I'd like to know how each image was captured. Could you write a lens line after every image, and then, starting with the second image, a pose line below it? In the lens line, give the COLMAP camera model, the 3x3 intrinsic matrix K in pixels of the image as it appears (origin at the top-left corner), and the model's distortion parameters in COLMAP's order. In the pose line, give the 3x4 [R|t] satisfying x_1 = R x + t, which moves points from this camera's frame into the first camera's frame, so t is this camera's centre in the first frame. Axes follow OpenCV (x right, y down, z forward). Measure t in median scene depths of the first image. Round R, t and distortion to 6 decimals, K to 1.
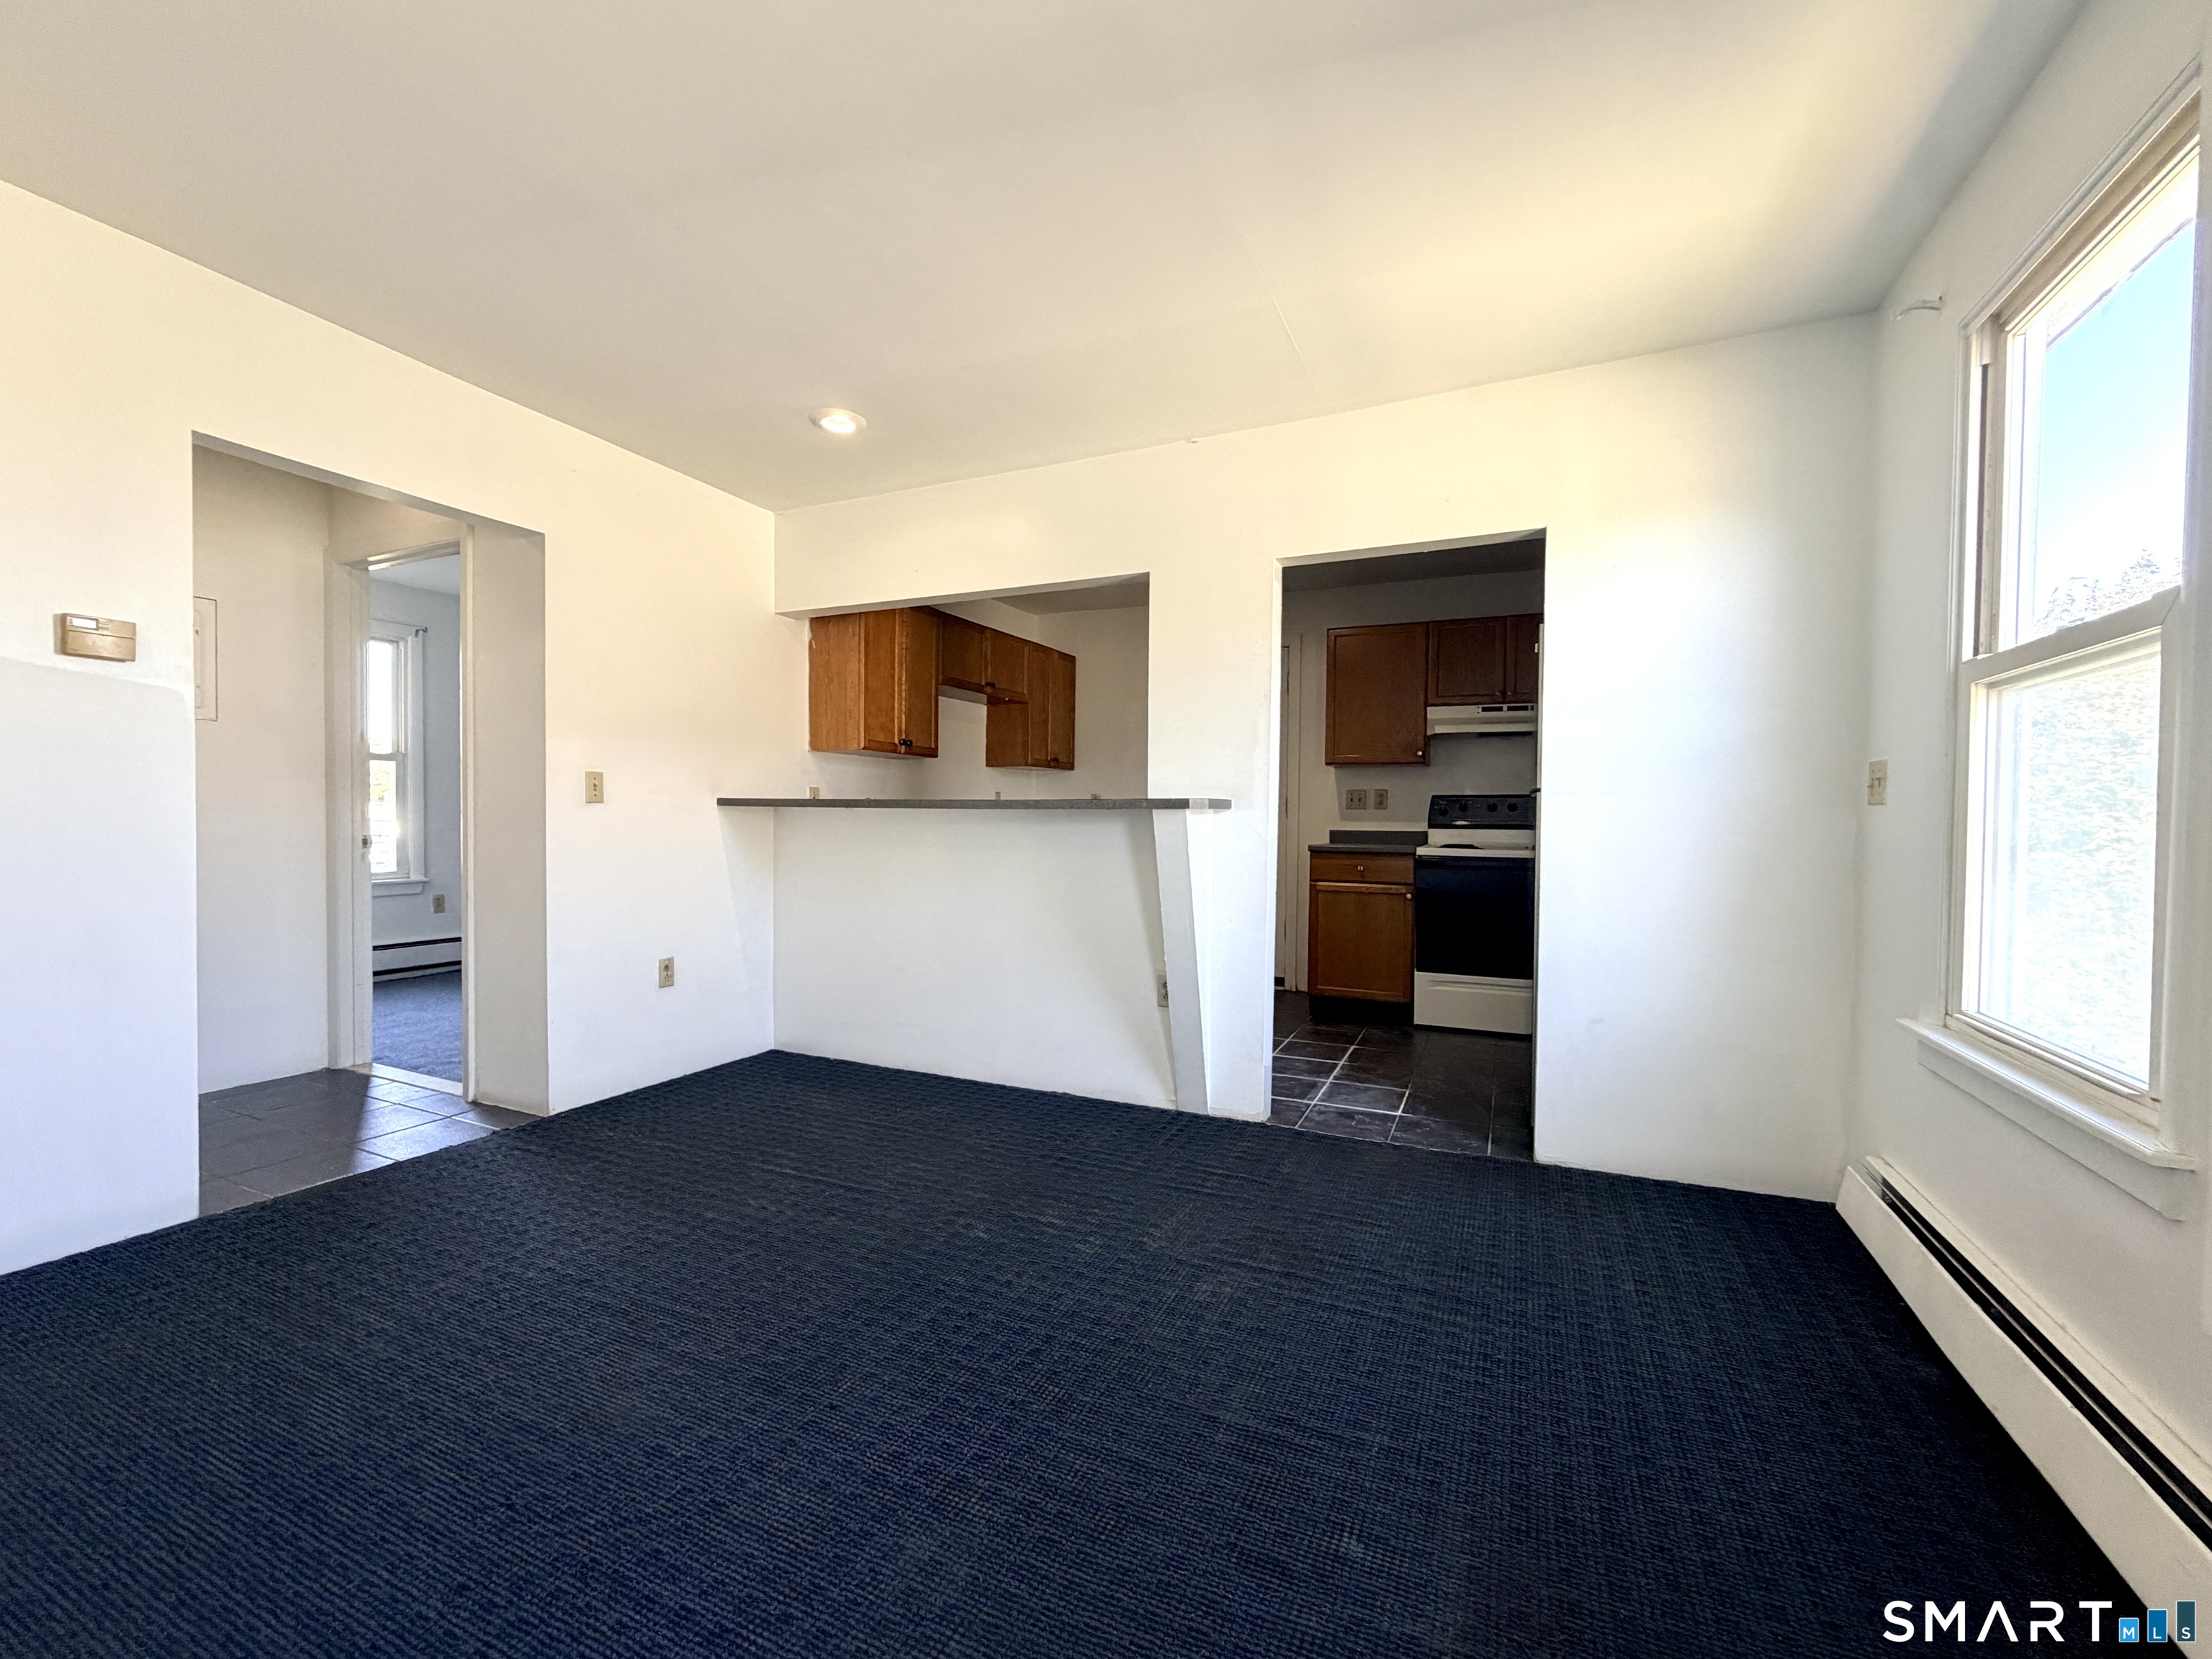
lens RADIAL K [[914.7, 0, 1106.0], [0, 914.7, 829.5], [0, 0, 1]] dist [-0.000321, -0.000056]
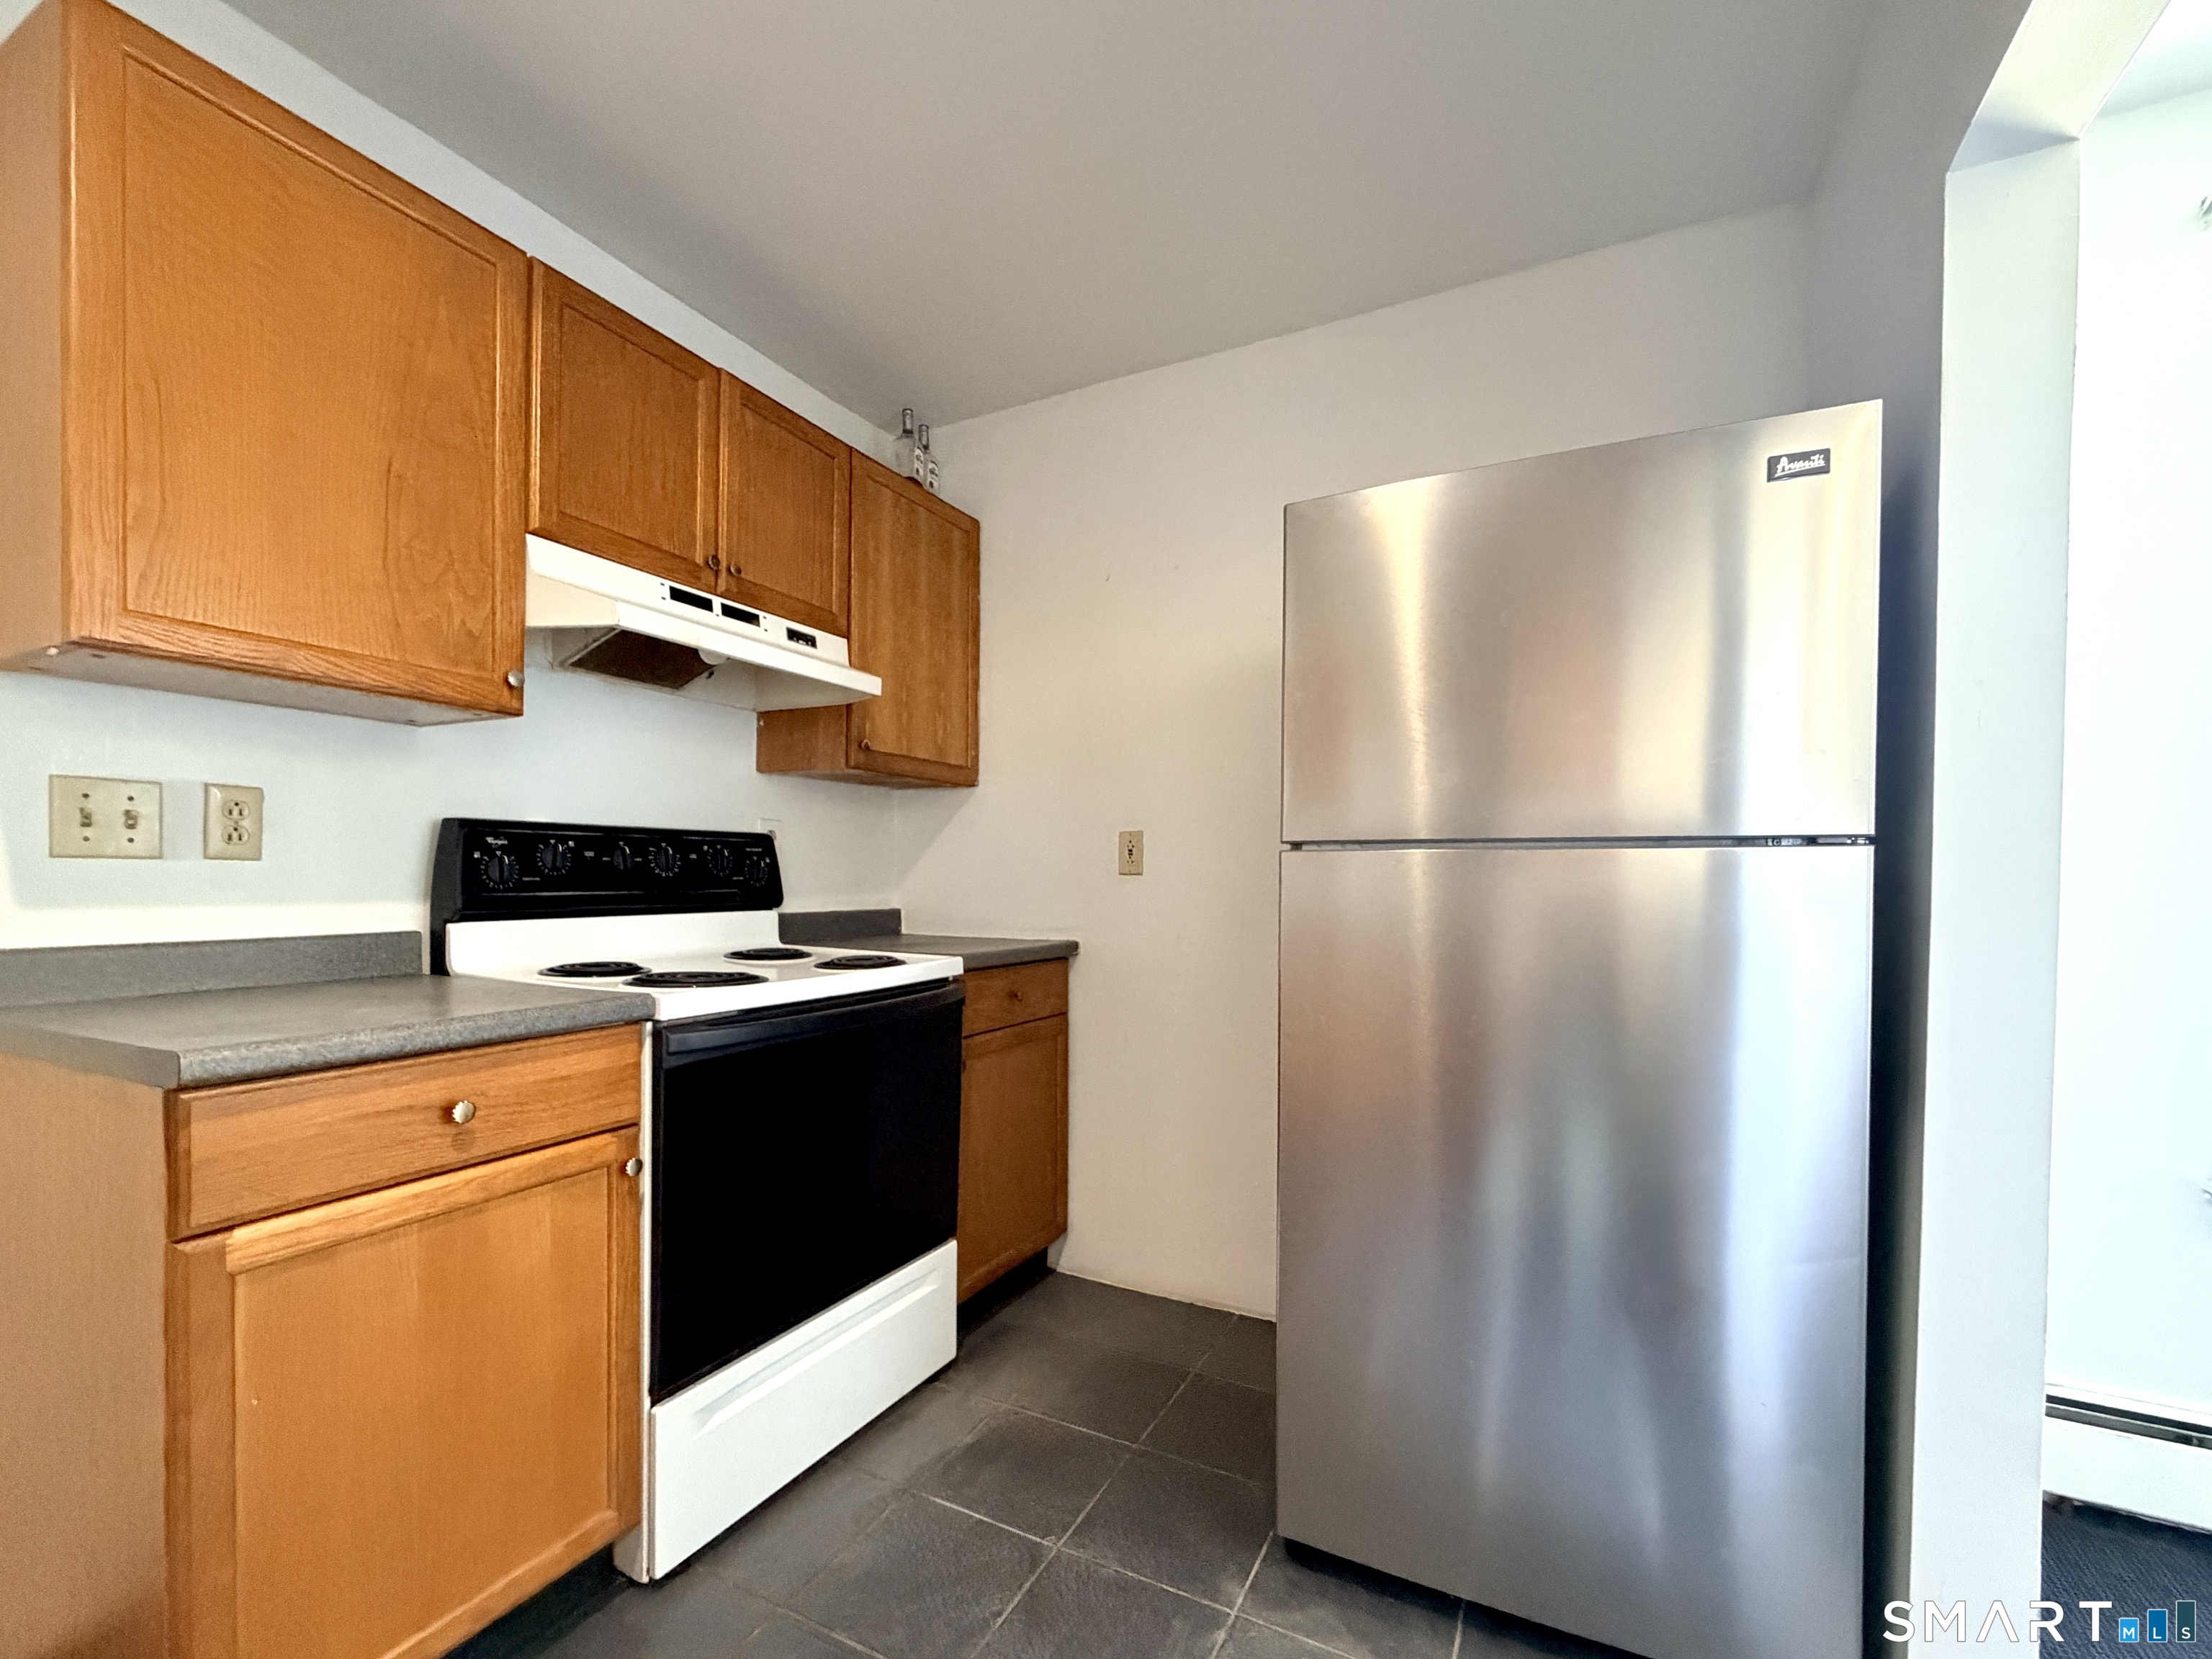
lens RADIAL K [[939.2, 0, 1099.9], [0, 939.2, 884.0], [0, 0, 1]] dist [-0.000566, -0.000157]
pose [[0.028610, -0.020616, 0.999378, 0.038497], [0.003903, 0.999782, 0.020513, -0.021558], [-0.999583, 0.003314, 0.028685, 0.826209]]
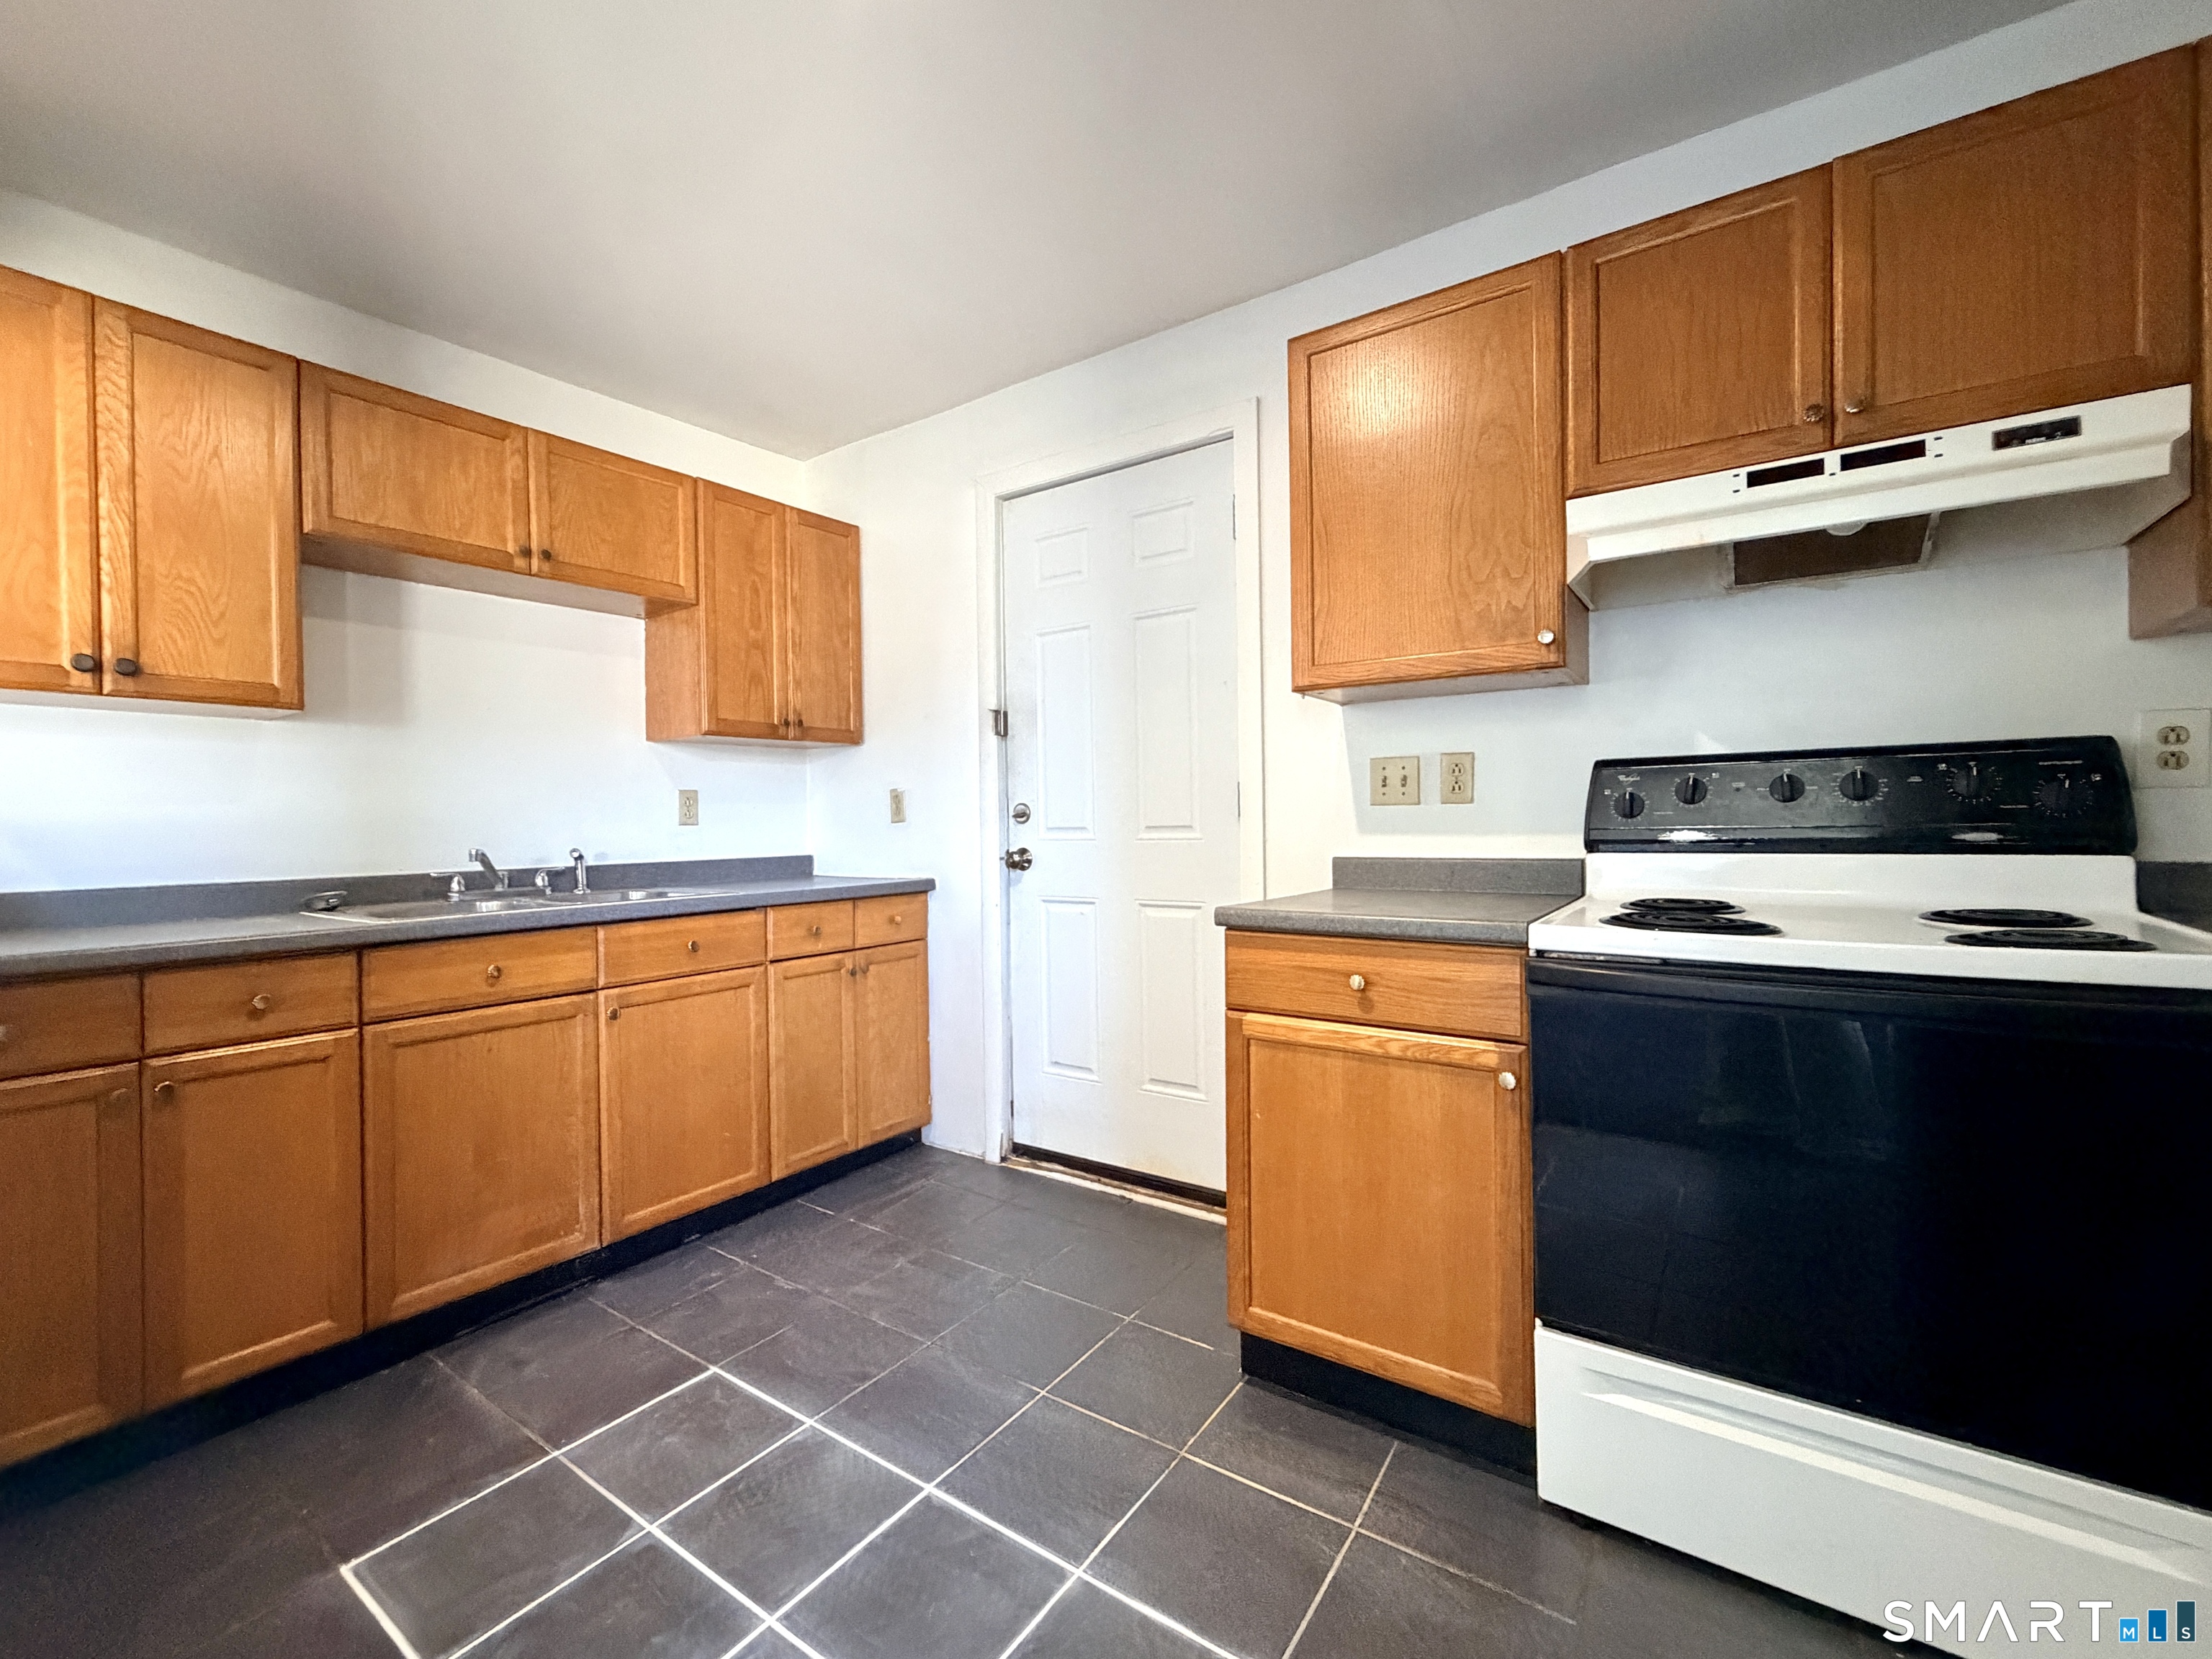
lens RADIAL K [[945.1, 0, 1104.0], [0, 945.1, 825.2], [0, 0, 1]] dist [-0.000458, -0.000454]
pose [[0.984084, -0.023264, -0.176177, 0.249219], [0.021843, 0.999711, -0.009999, -0.013314], [0.176359, 0.005992, 0.984308, 0.646433]]
